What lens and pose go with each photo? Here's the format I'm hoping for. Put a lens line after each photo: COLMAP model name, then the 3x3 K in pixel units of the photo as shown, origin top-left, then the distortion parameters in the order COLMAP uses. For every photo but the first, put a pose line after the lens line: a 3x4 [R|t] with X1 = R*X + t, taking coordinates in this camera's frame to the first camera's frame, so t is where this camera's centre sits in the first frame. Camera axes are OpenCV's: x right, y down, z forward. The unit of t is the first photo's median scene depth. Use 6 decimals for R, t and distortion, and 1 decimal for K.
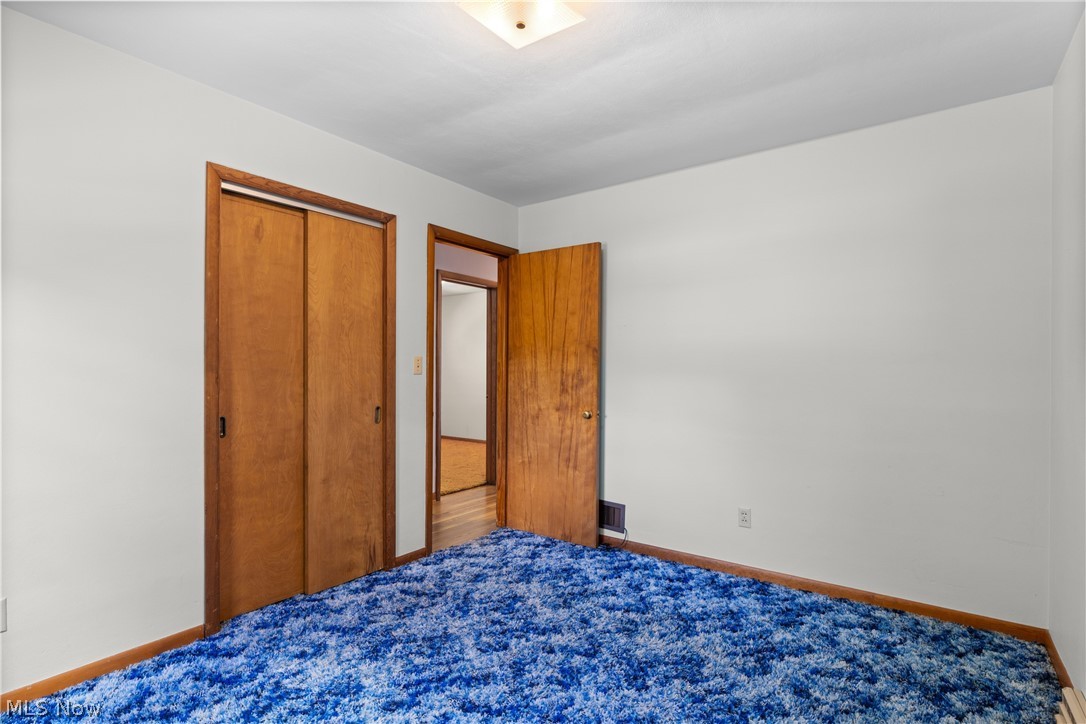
lens RADIAL K [[555.0, 0, 544.4], [0, 555.0, 363.9], [0, 0, 1]] dist [0.002783, 0.000435]
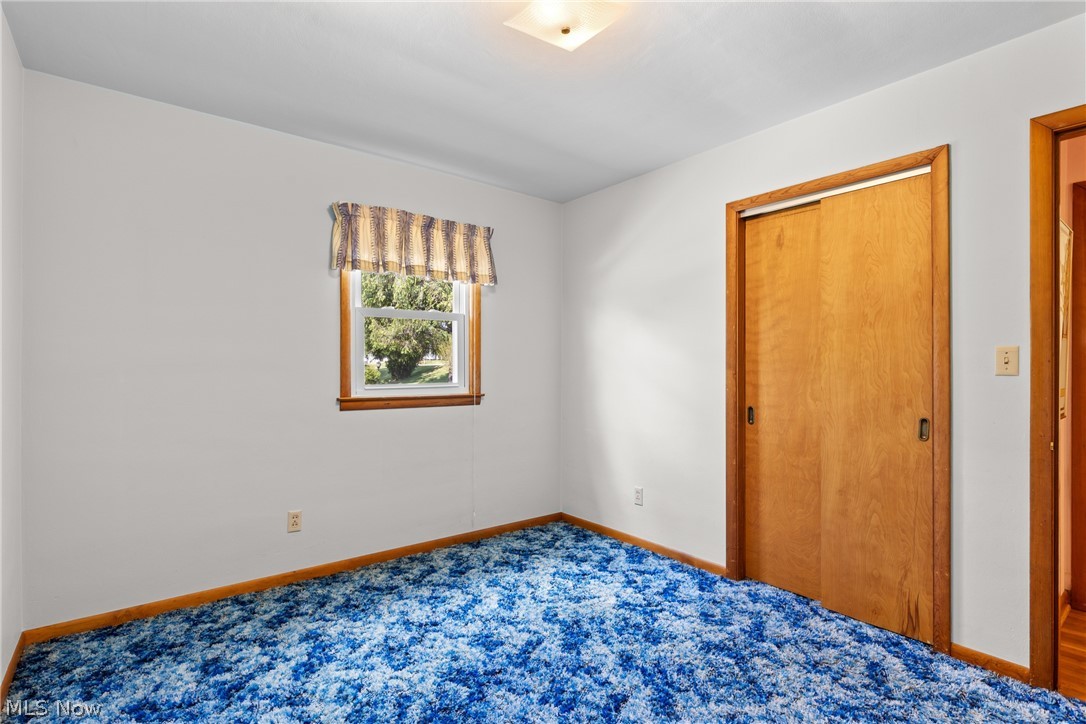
lens RADIAL K [[555.0, 0, 544.4], [0, 555.0, 366.0], [0, 0, 1]] dist [0.002783, 0.000435]
pose [[-0.300479, -0.002757, -0.953784, 0.628944], [0.006214, 0.999969, -0.004848, 0.009392], [0.953768, -0.007384, -0.300453, 0.850072]]
